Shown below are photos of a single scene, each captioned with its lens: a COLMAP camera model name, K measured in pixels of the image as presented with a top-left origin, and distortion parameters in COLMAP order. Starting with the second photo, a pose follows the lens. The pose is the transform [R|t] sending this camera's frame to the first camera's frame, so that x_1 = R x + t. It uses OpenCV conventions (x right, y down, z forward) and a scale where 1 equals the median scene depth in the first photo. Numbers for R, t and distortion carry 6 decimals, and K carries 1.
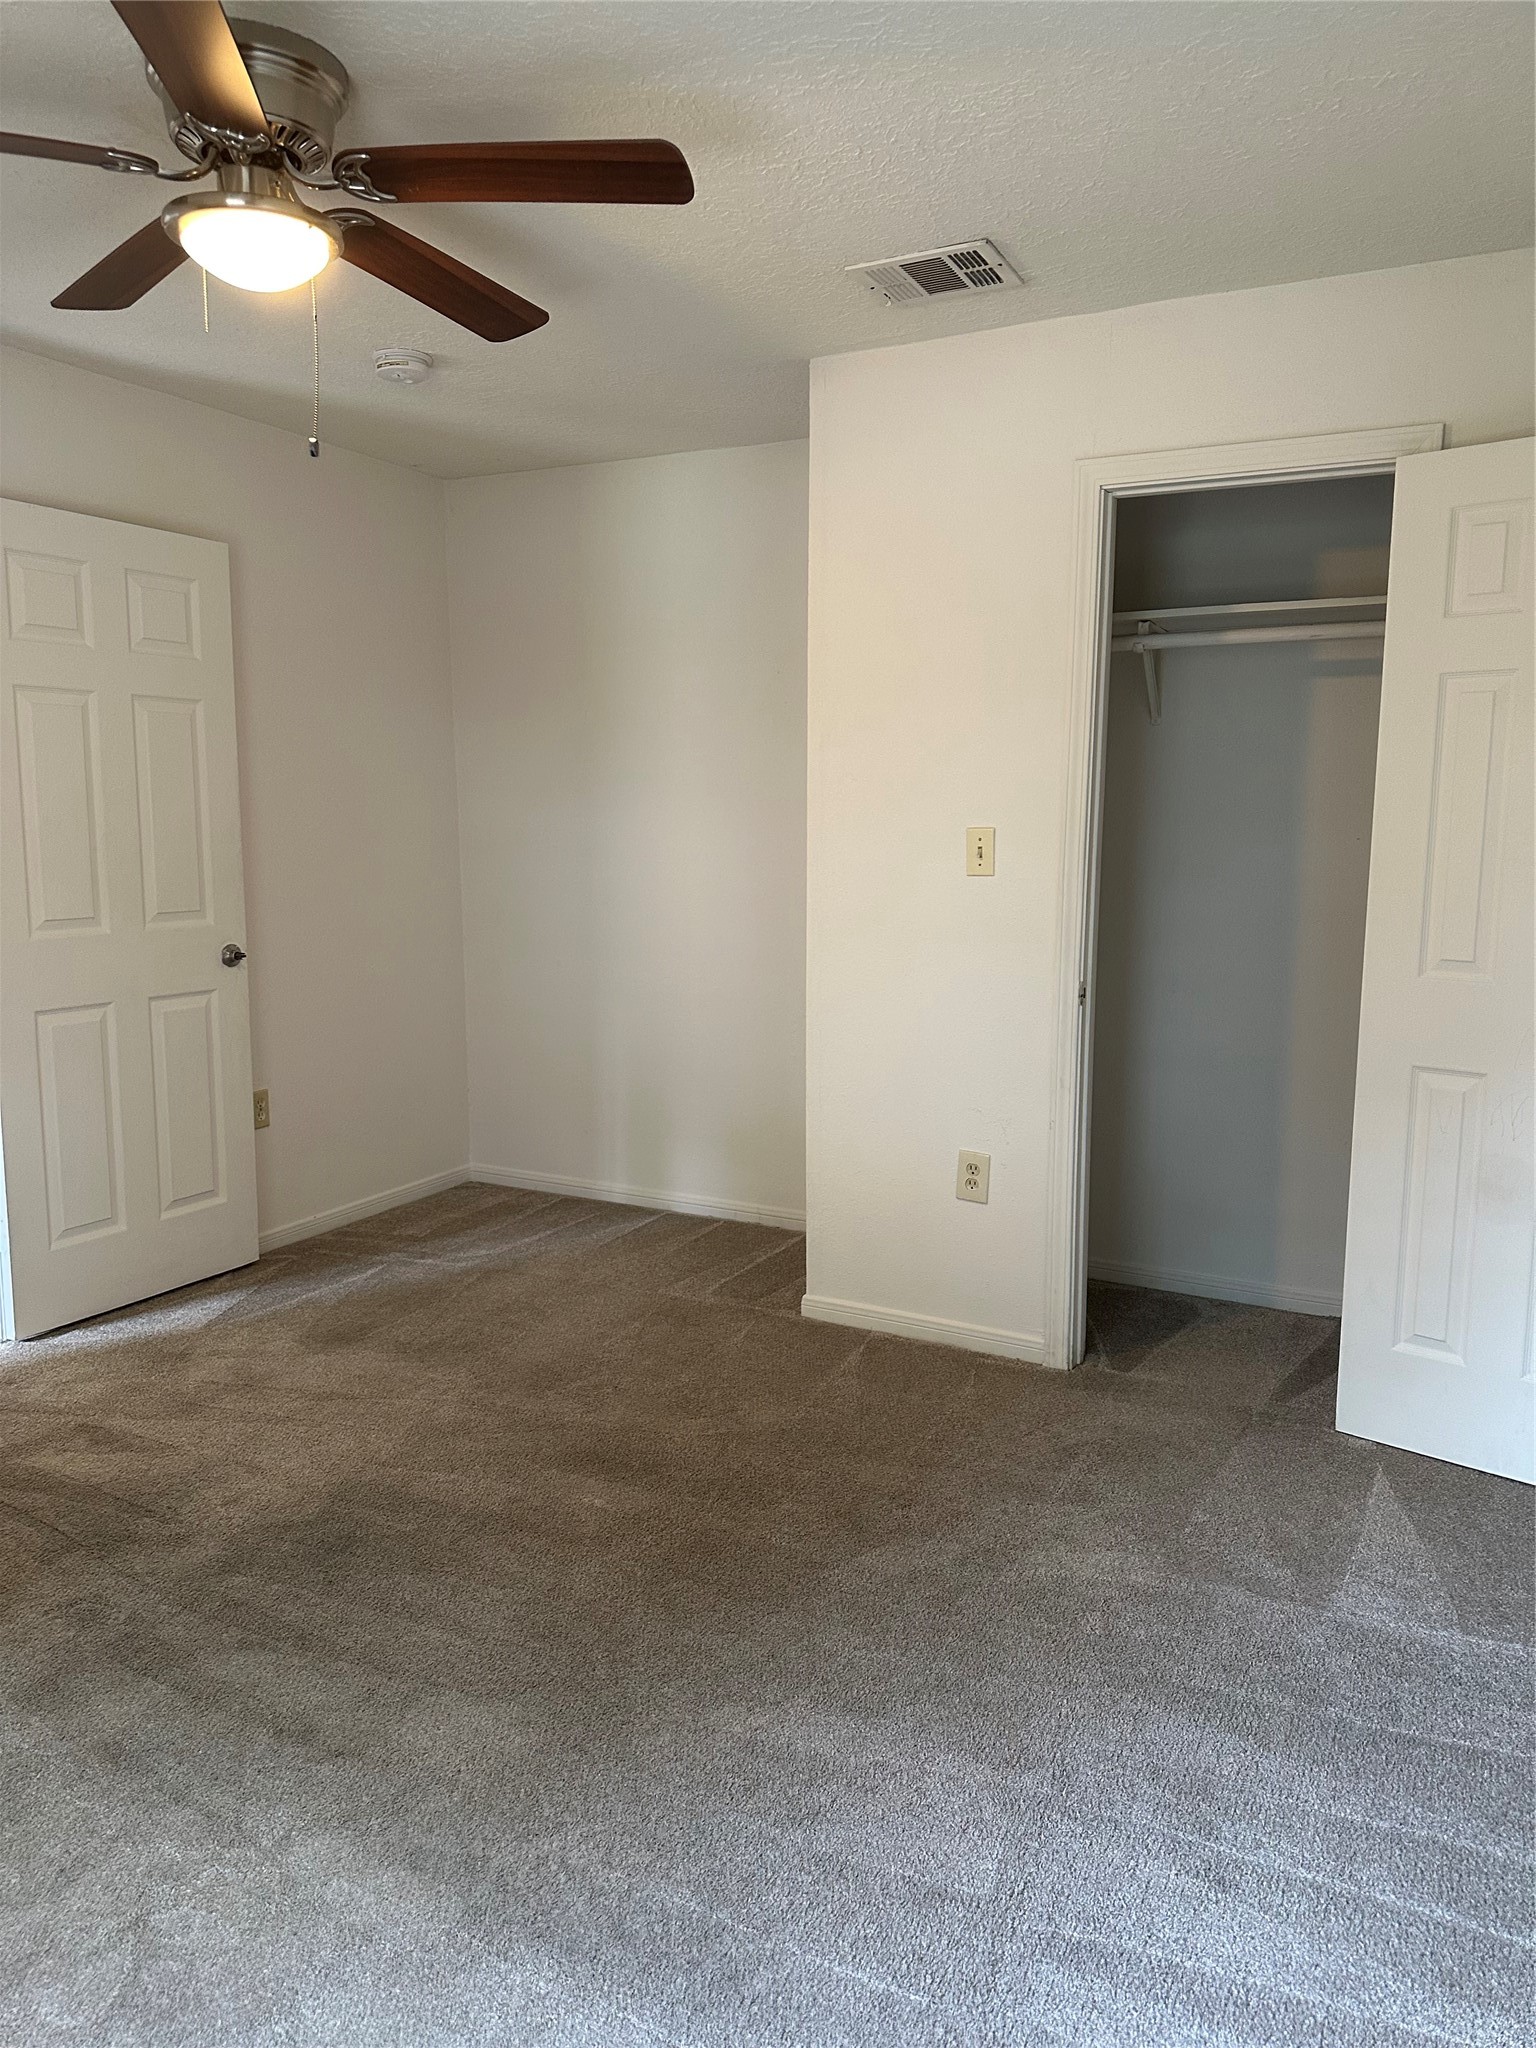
lens RADIAL K [[1439.4, 0, 761.8], [0, 1439.4, 1023.7], [0, 0, 1]] dist [0.173068, -0.343013]
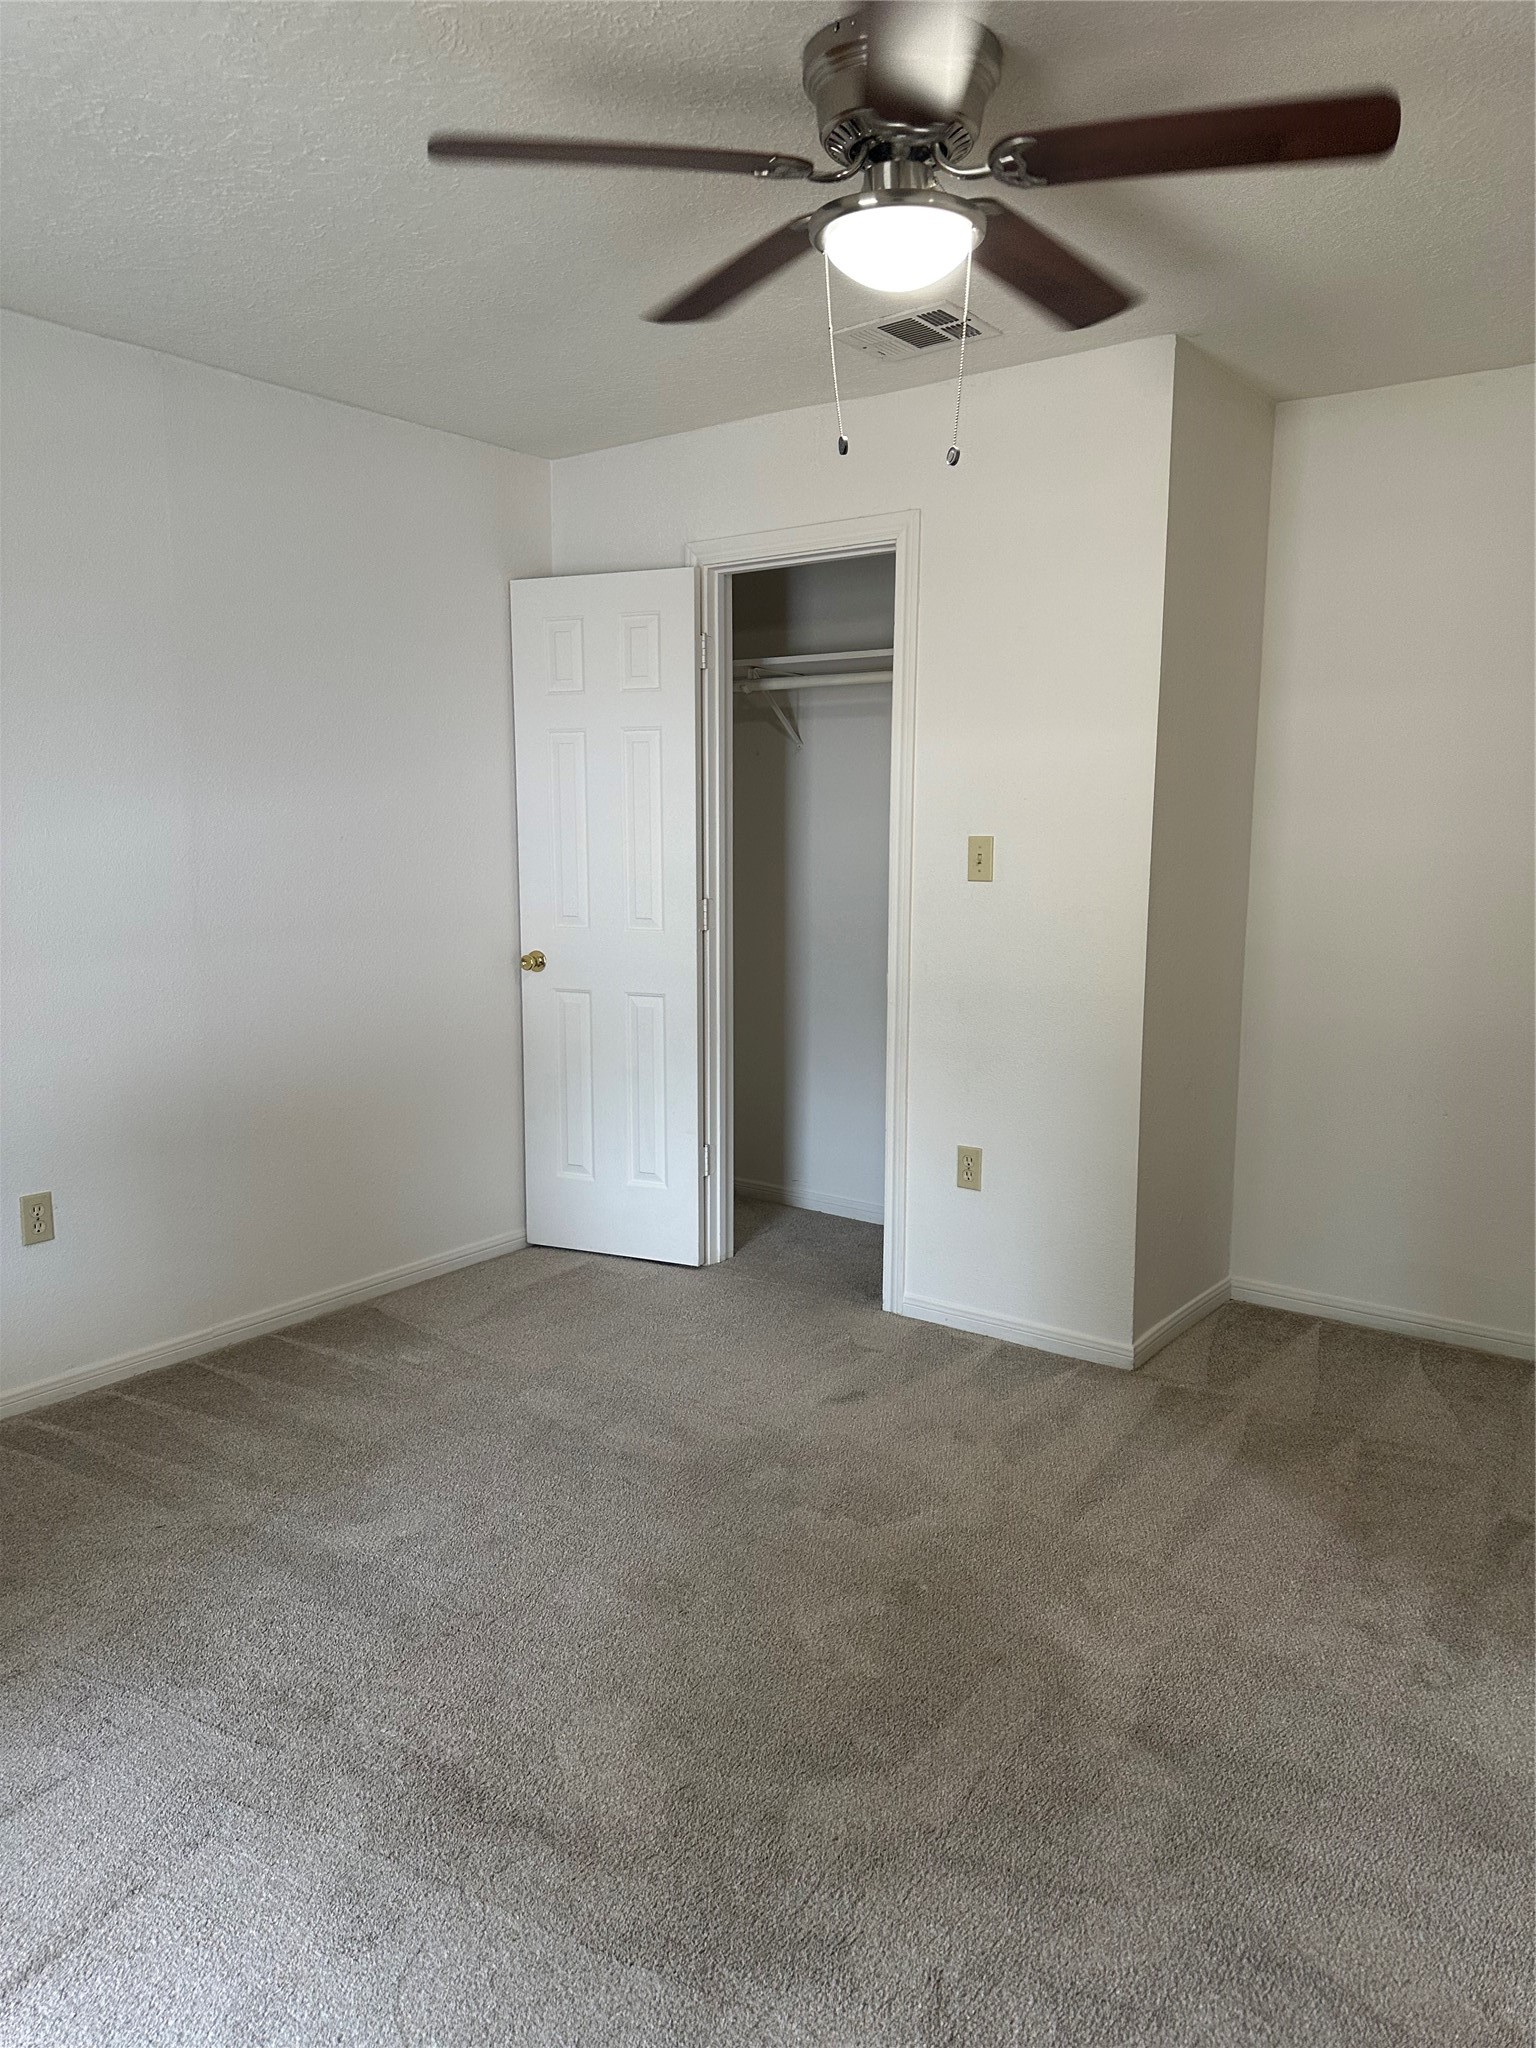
lens RADIAL K [[1439.4, 0, 761.8], [0, 1439.4, 1023.7], [0, 0, 1]] dist [0.173068, -0.343013]
pose [[0.989722, 0.021916, -0.141315, 0.452916], [-0.023261, 0.999698, -0.007869, 0.041191], [0.141100, 0.011075, 0.989933, -0.236763]]
